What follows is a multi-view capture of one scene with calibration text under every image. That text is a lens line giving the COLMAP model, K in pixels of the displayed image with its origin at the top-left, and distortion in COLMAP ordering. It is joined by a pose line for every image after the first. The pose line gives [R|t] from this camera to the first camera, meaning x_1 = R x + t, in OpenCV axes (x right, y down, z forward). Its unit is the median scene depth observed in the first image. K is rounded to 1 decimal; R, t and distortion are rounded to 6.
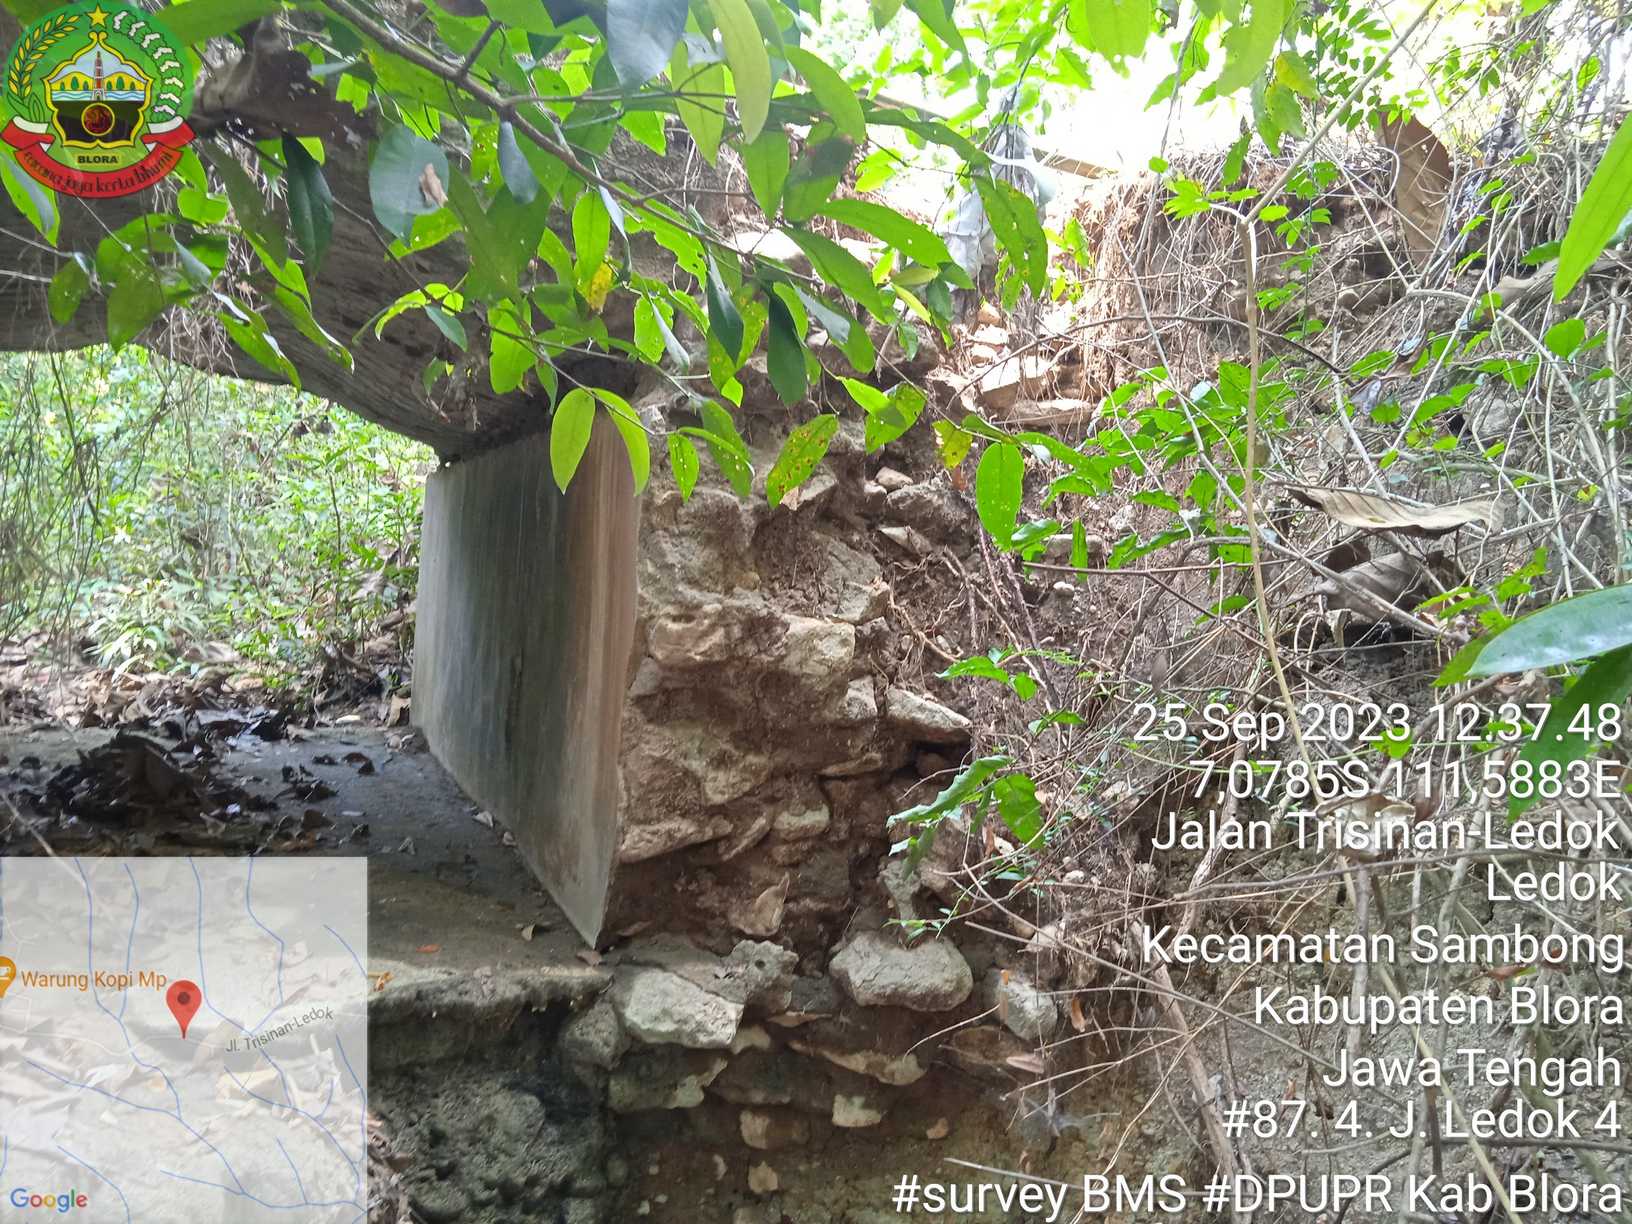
lens RADIAL K [[1362.8, 0, 824.0], [0, 1362.8, 616.9], [0, 0, 1]] dist [0.028029, -0.009697]
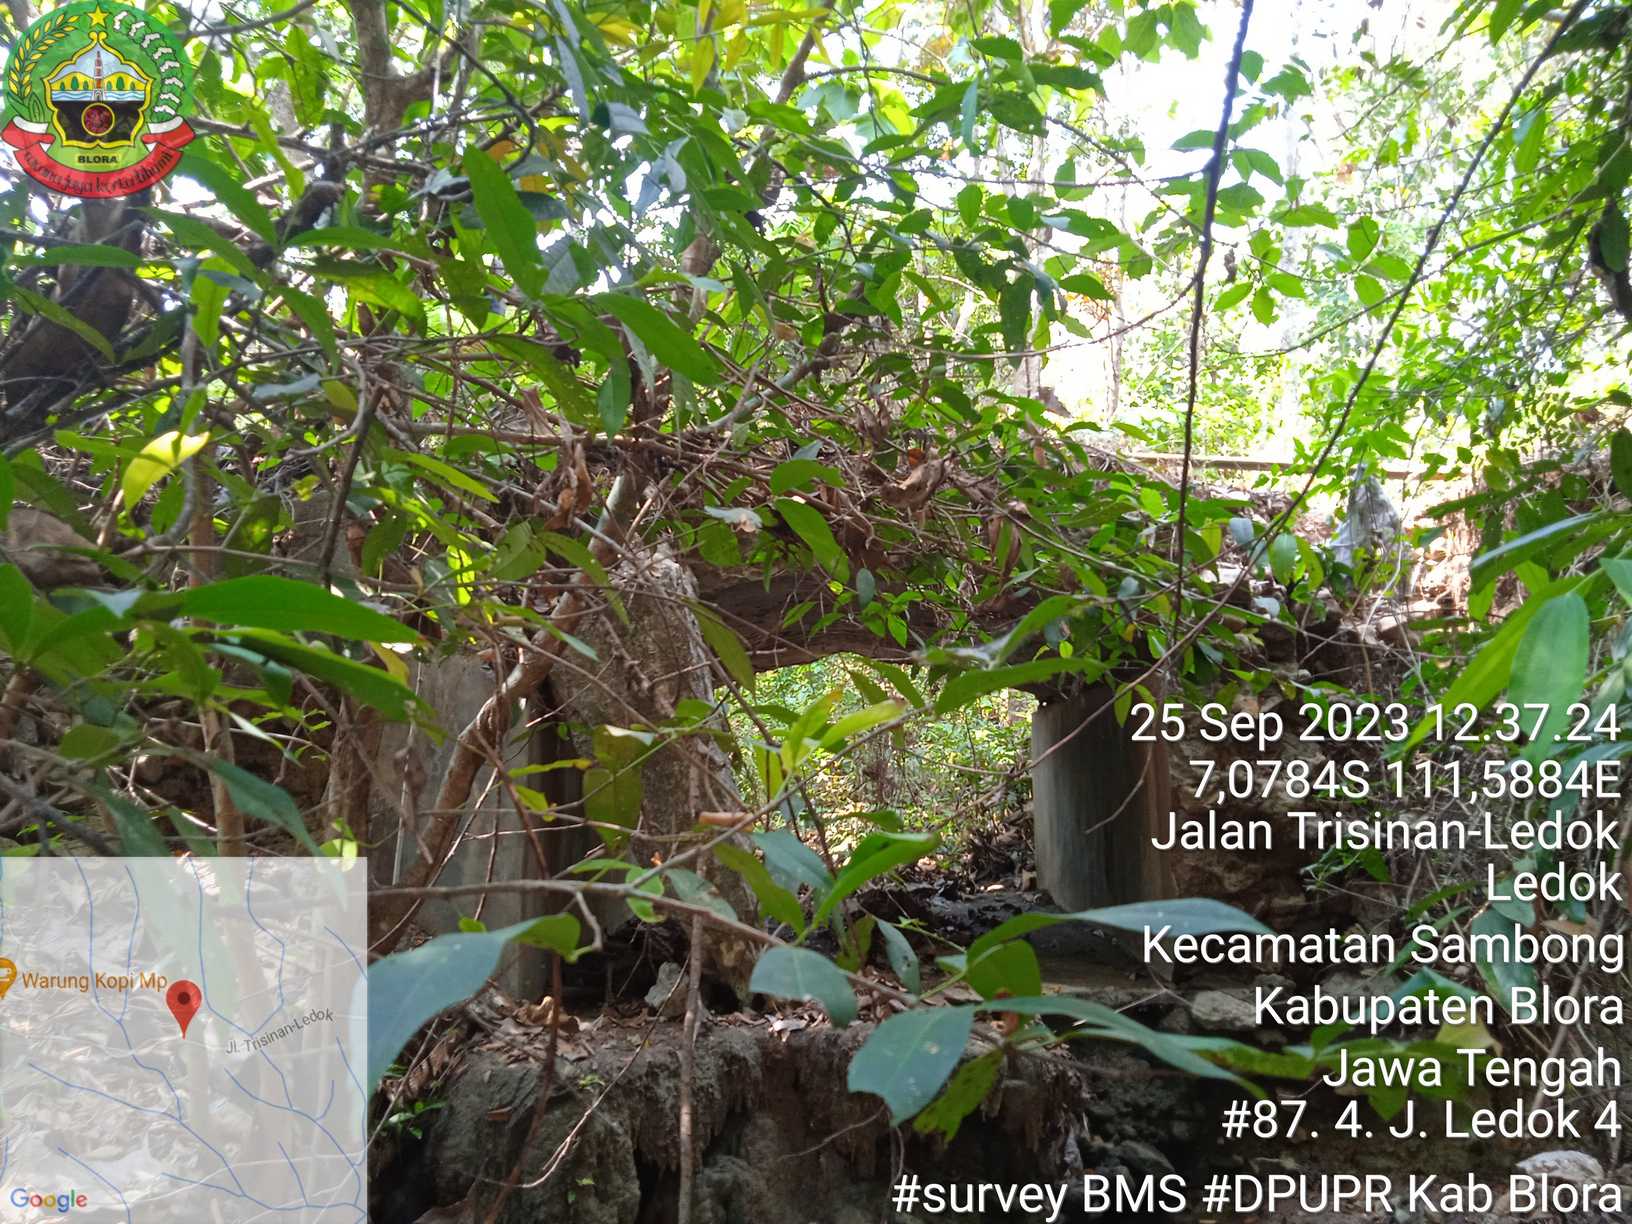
lens RADIAL K [[1362.8, 0, 824.0], [0, 1362.8, 616.9], [0, 0, 1]] dist [0.028029, -0.009697]
pose [[0.911390, -0.133221, -0.389384, 0.093230], [0.071902, 0.983149, -0.168074, 0.025655], [0.405213, 0.125183, 0.905611, -0.451193]]
